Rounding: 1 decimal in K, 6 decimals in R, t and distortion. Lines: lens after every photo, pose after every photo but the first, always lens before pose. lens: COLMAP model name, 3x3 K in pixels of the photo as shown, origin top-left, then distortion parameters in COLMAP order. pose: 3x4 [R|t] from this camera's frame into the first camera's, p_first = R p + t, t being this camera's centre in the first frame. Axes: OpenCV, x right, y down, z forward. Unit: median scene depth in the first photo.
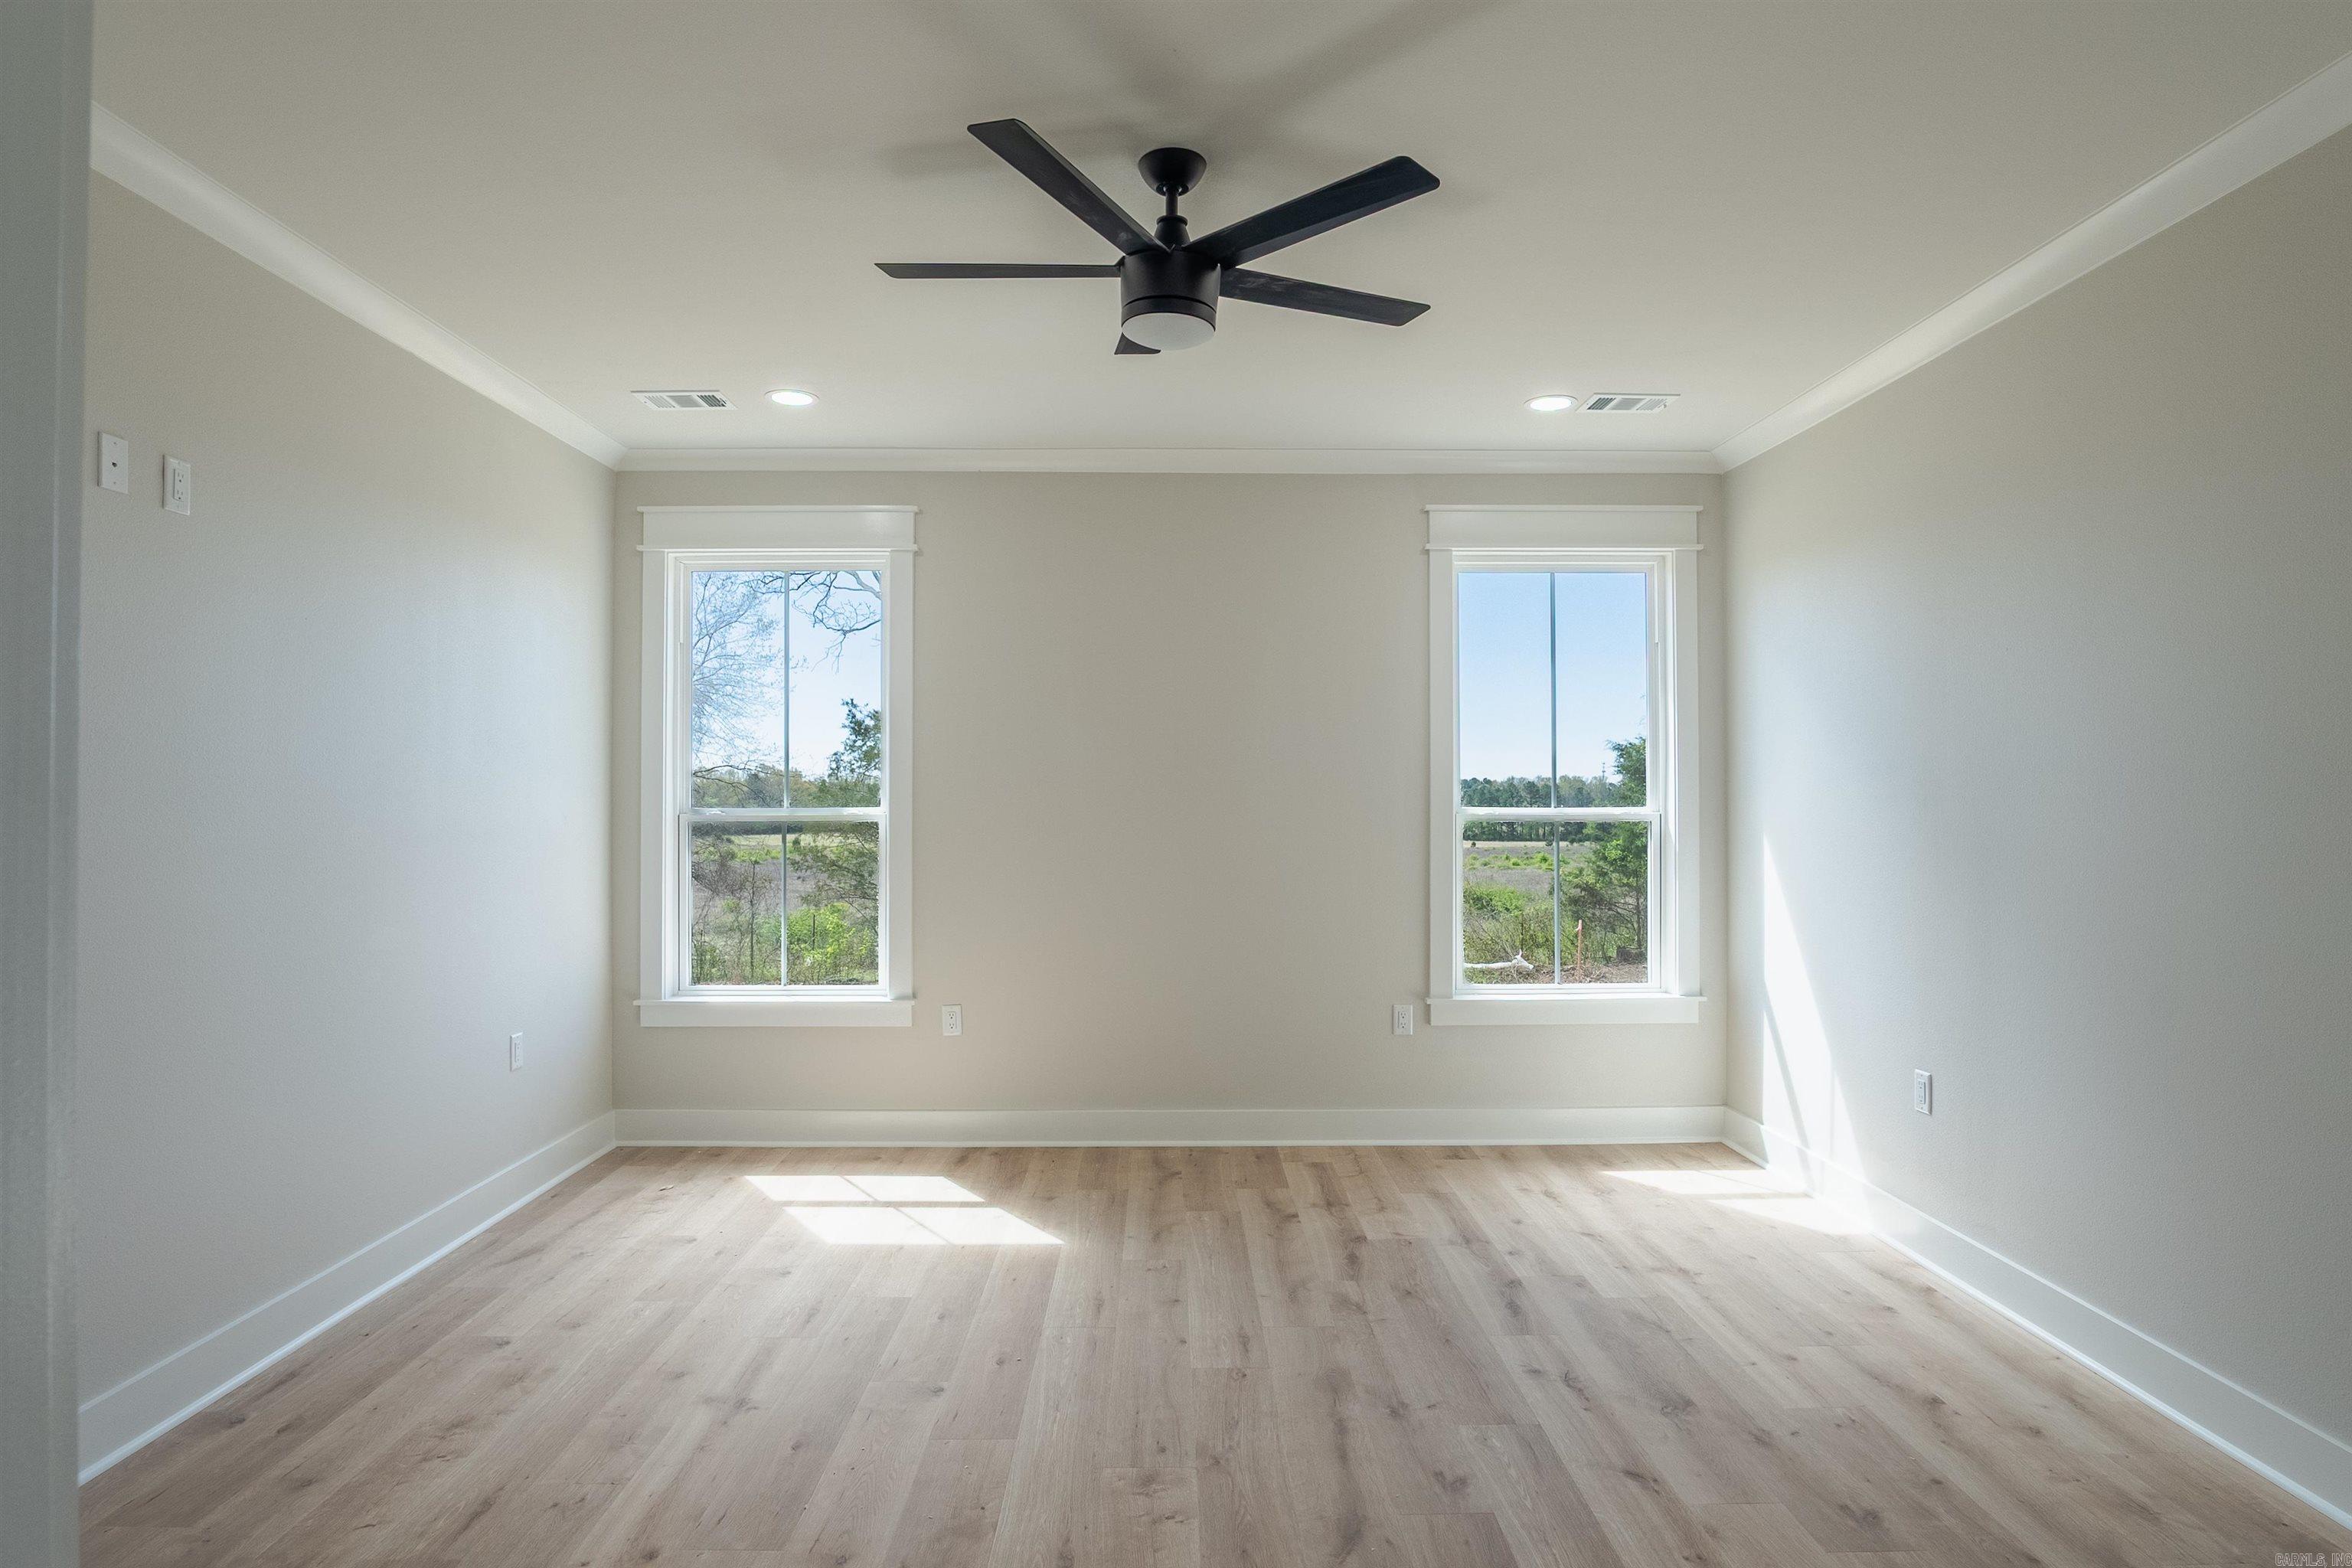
lens RADIAL K [[1279.7, 0, 1170.7], [0, 1279.7, 790.6], [0, 0, 1]] dist [-0.043344, 0.012837]
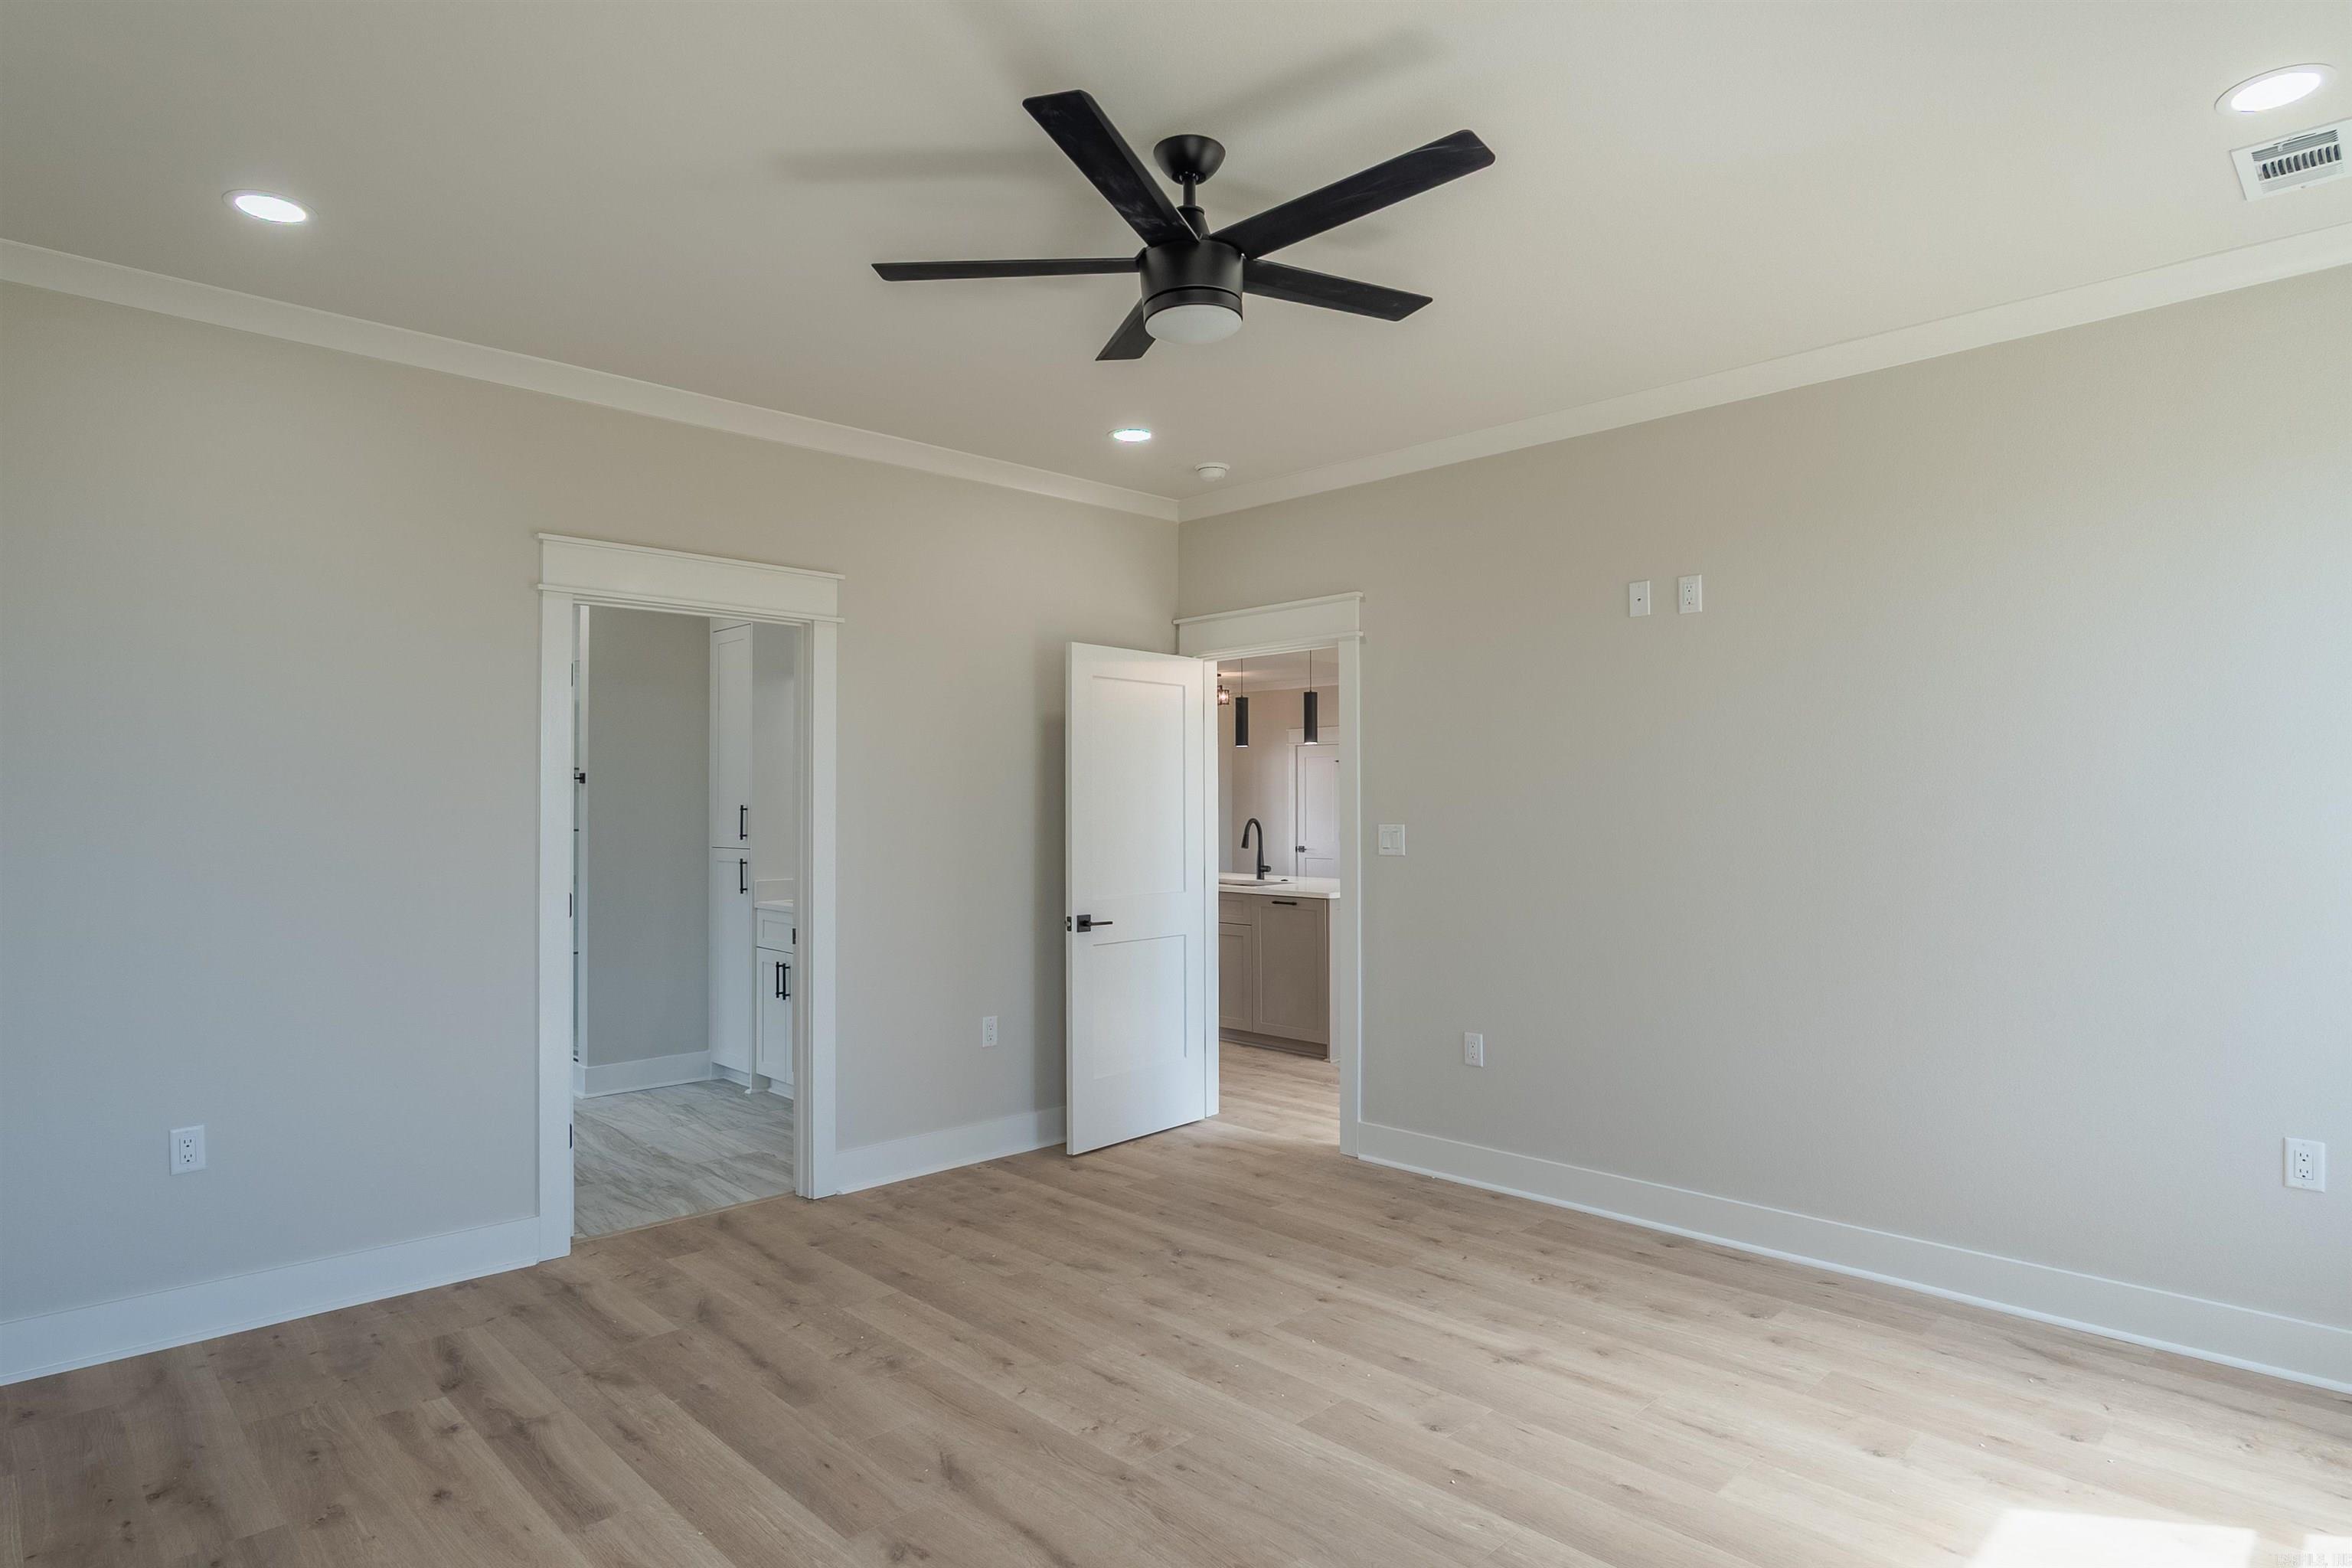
lens RADIAL K [[1279.7, 0, 1186.8], [0, 1279.7, 796.8], [0, 0, 1]] dist [-0.043344, 0.012837]
pose [[-0.715259, -0.004273, -0.698846, 0.623239], [0.004400, 0.999934, -0.010617, 0.005305], [0.698845, -0.010669, -0.715193, 1.562778]]
